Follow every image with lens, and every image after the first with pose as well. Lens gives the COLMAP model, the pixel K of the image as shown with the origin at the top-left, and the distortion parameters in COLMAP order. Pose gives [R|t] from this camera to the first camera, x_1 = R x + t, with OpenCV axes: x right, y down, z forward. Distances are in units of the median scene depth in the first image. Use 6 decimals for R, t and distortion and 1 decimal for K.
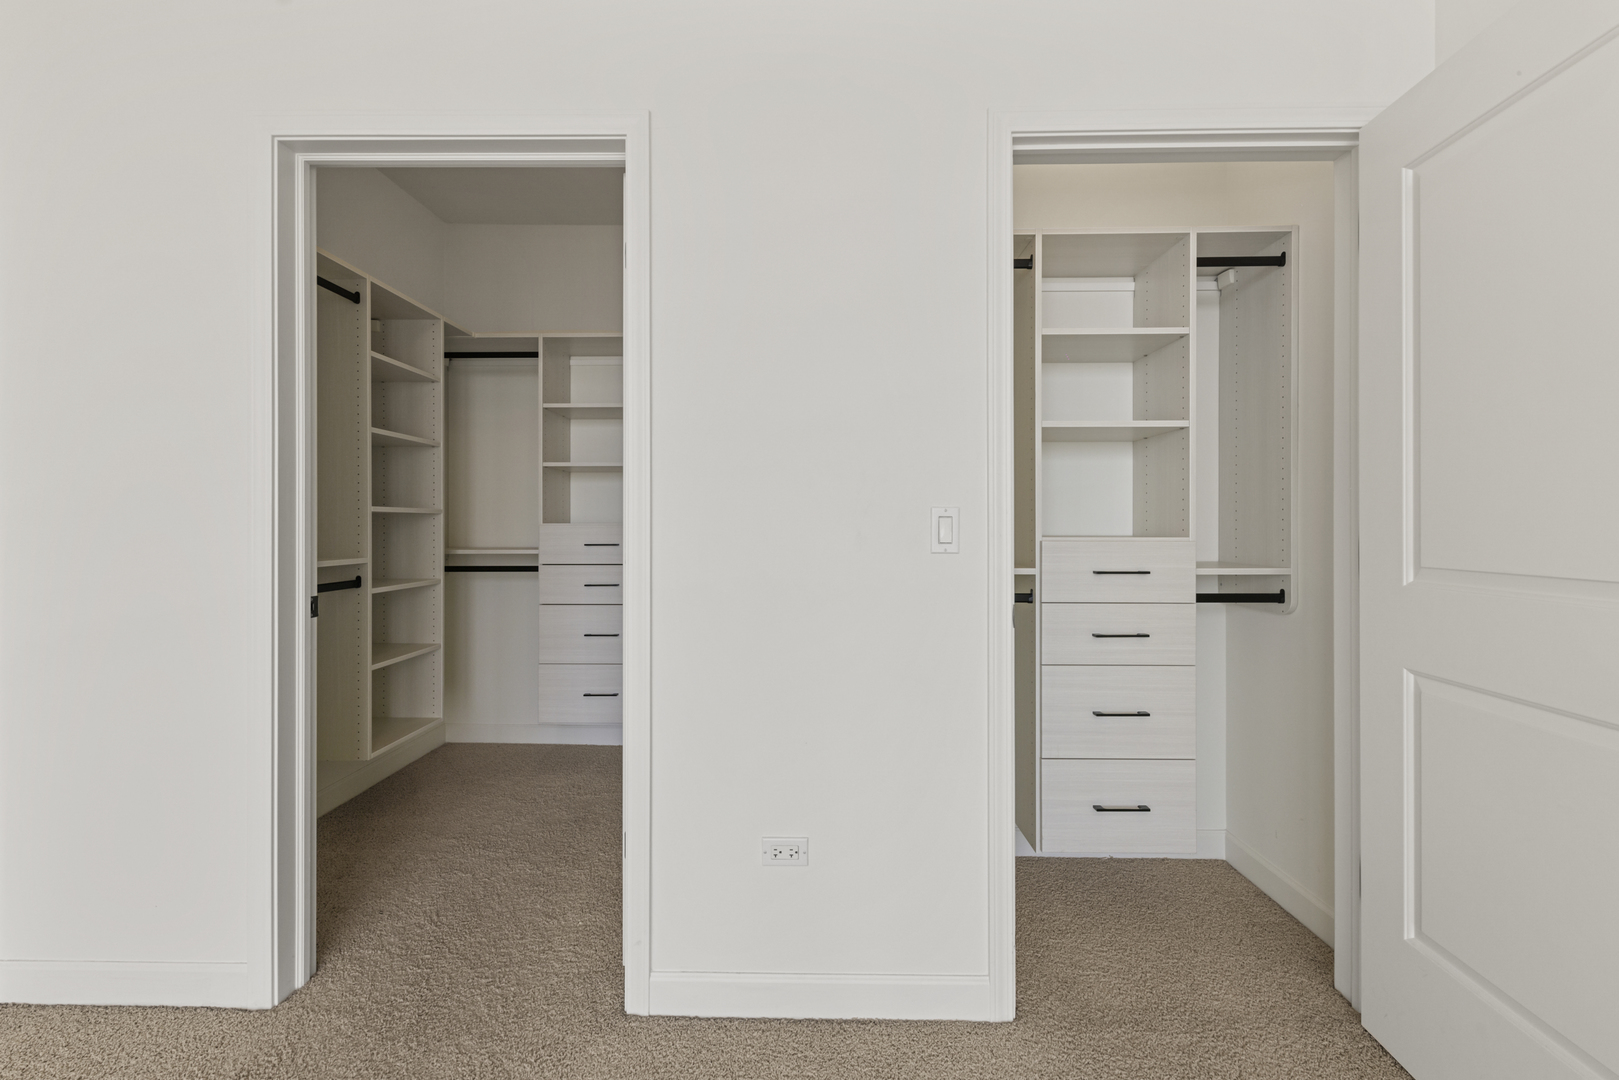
lens RADIAL K [[650.0, 0, 809.4], [0, 650.0, 524.9], [0, 0, 1]] dist [0.005521, -0.003541]
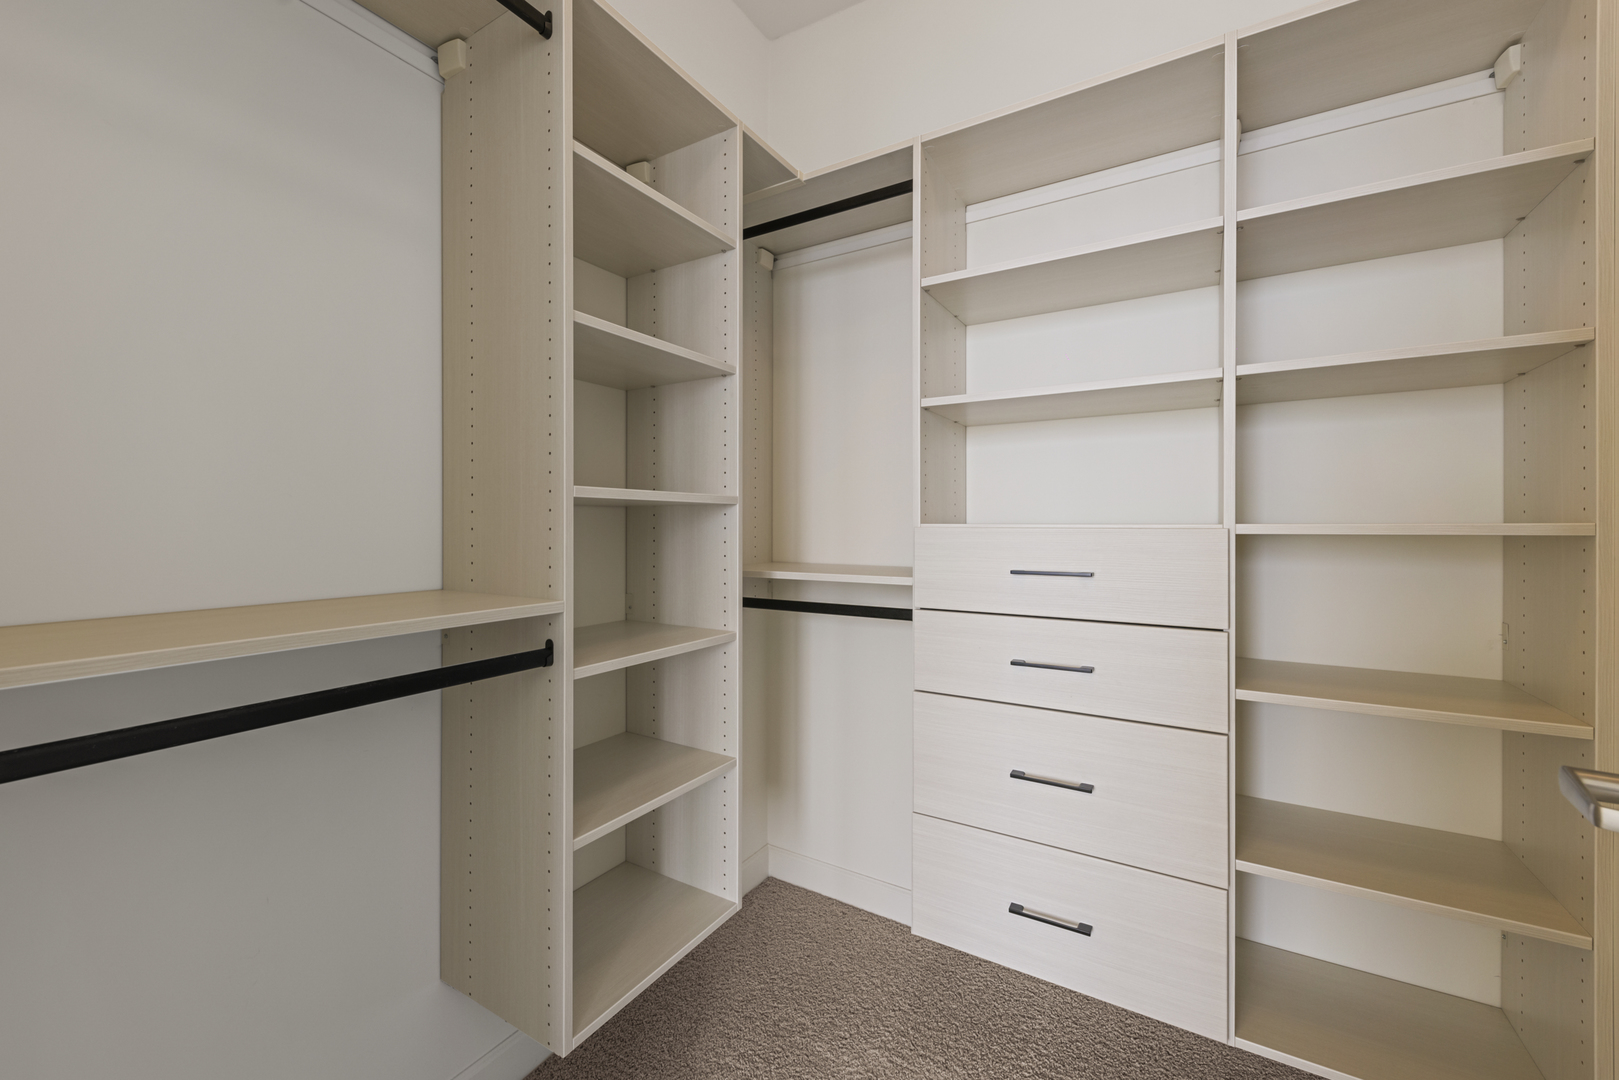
lens RADIAL K [[650.0, 0, 810.7], [0, 650.0, 528.5], [0, 0, 1]] dist [0.005521, -0.003541]
pose [[0.862393, 0.002446, -0.506234, -0.254666], [0.000249, 0.999986, 0.005256, -0.001212], [0.506240, -0.004659, 0.862380, 0.584984]]
